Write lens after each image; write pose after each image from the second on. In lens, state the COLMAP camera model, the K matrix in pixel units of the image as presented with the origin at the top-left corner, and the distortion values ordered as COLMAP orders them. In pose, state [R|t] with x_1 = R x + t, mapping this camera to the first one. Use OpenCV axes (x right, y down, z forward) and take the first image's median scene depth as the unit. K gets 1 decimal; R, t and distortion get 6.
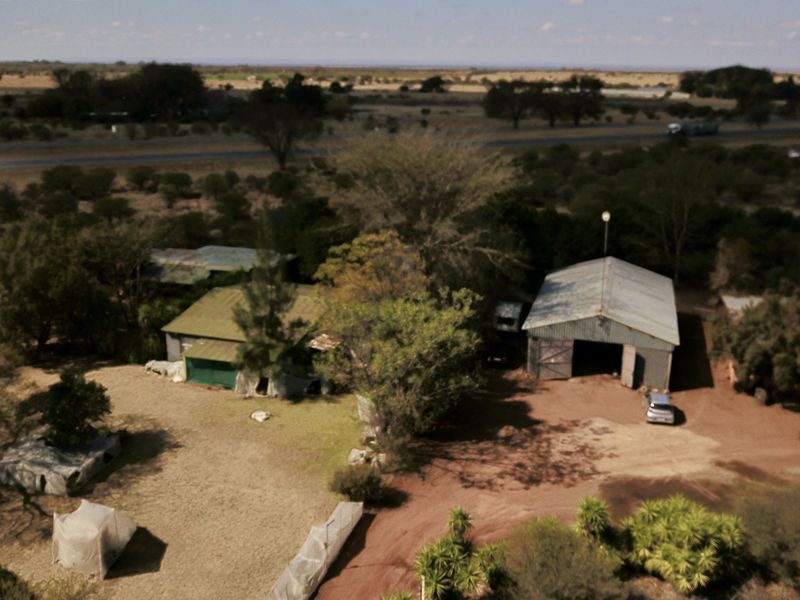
lens RADIAL K [[814.8, 0, 400.0], [0, 814.8, 300.0], [0, 0, 1]] dist [0.001298, -0.027329]
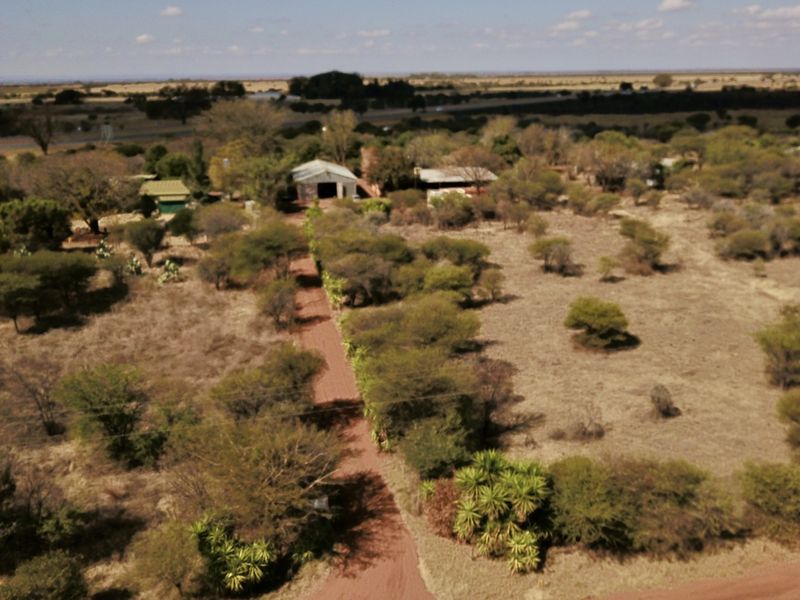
lens RADIAL K [[814.8, 0, 400.0], [0, 814.8, 300.0], [0, 0, 1]] dist [0.001298, -0.027329]
pose [[0.893551, -0.142350, 0.425798, -0.057942], [0.147231, 0.988866, 0.021621, 0.033623], [-0.424134, 0.043371, 0.904560, -0.114714]]
